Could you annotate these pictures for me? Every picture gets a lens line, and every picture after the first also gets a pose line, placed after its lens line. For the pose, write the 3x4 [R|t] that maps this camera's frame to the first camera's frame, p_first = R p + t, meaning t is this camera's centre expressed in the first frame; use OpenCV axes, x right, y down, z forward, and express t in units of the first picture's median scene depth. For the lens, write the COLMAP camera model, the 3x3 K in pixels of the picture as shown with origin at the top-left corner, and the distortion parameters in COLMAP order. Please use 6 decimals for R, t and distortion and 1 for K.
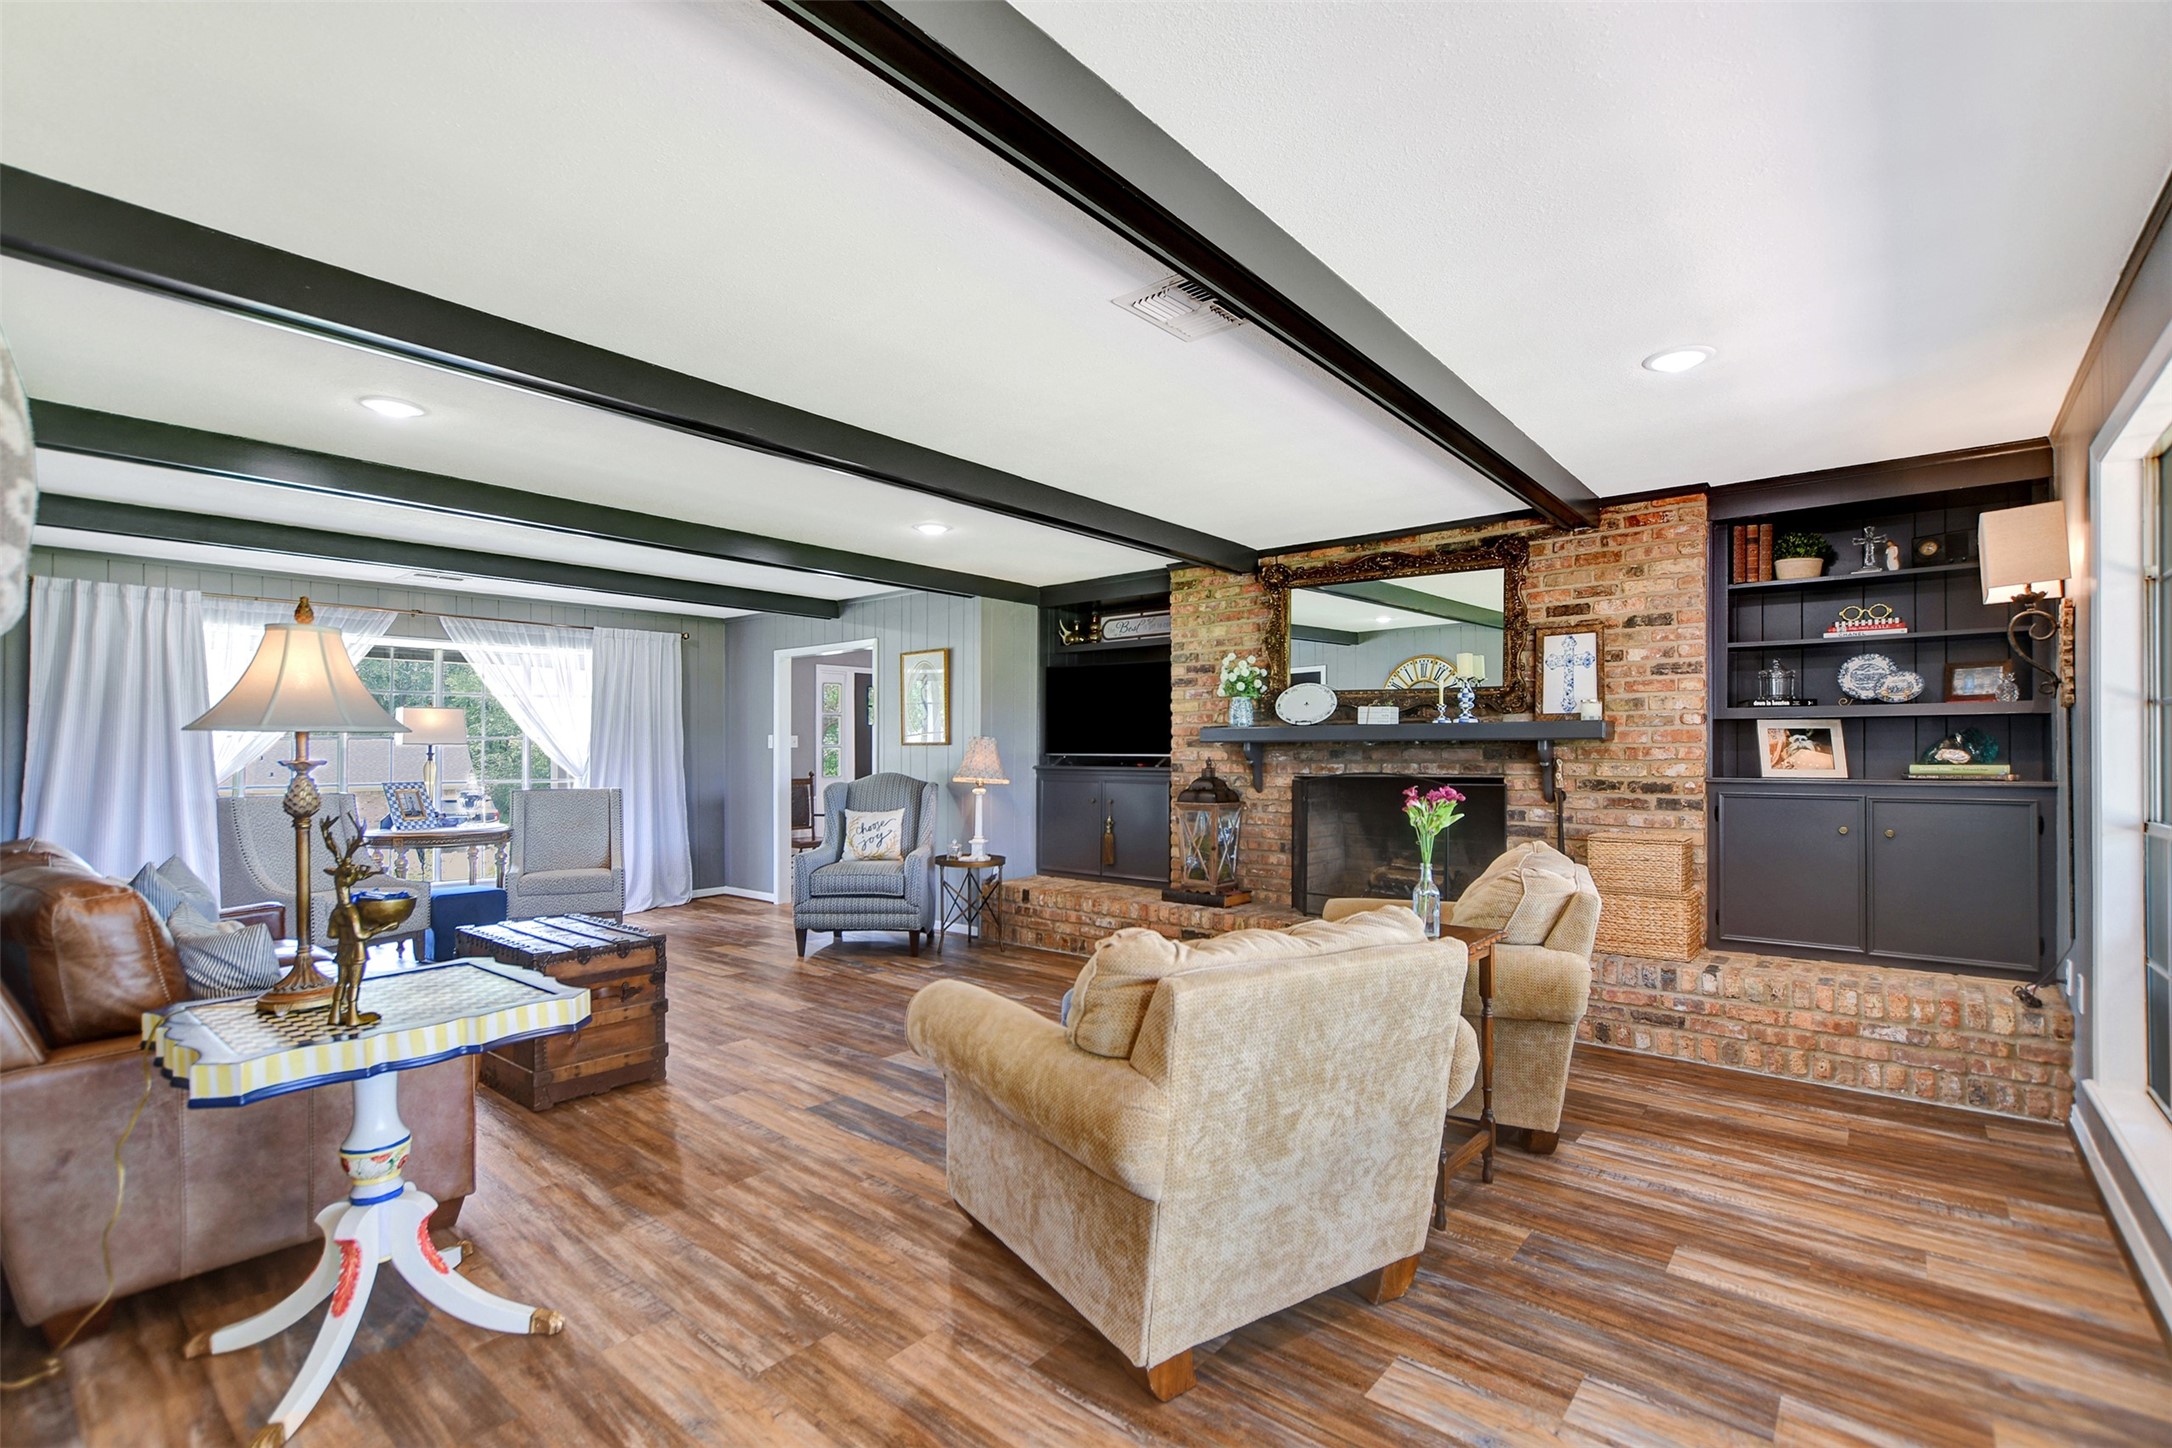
lens RADIAL K [[965.4, 0, 1078.6], [0, 965.4, 723.9], [0, 0, 1]] dist [-0.003323, -0.005770]
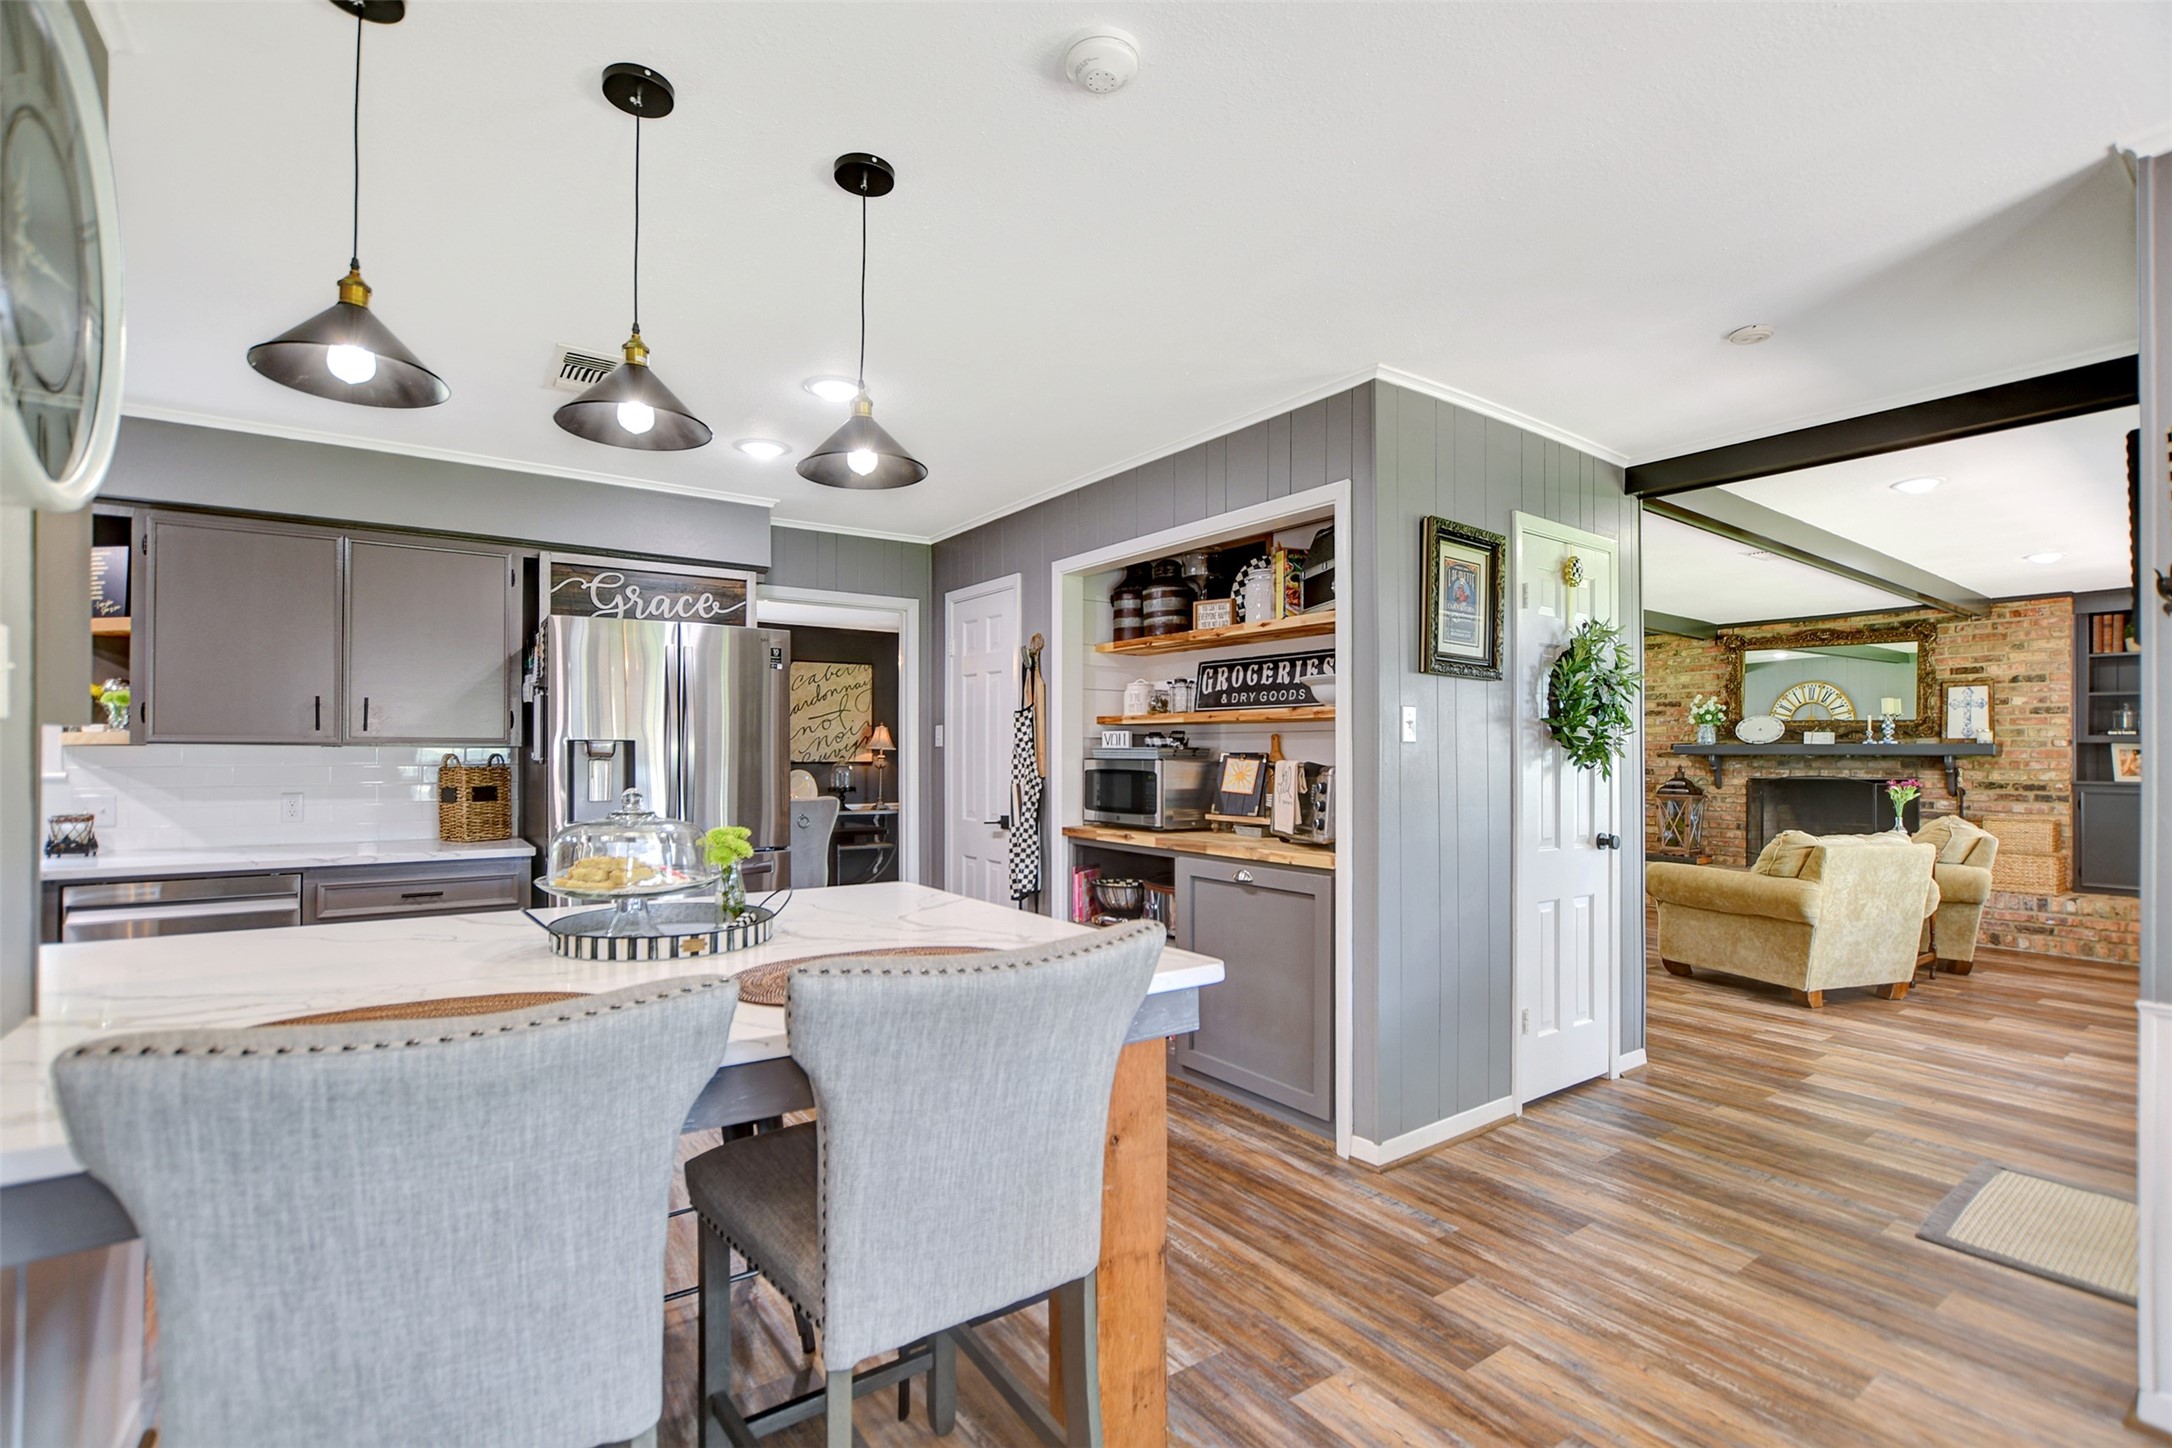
lens RADIAL K [[1018.2, 0, 1086.0], [0, 1018.2, 724.0], [0, 0, 1]] dist [-0.001275, -0.005052]
pose [[0.976349, 0.002095, -0.216192, -0.518042], [-0.002970, 0.999989, -0.003720, -0.023806], [0.216181, 0.004274, 0.976344, -0.888261]]
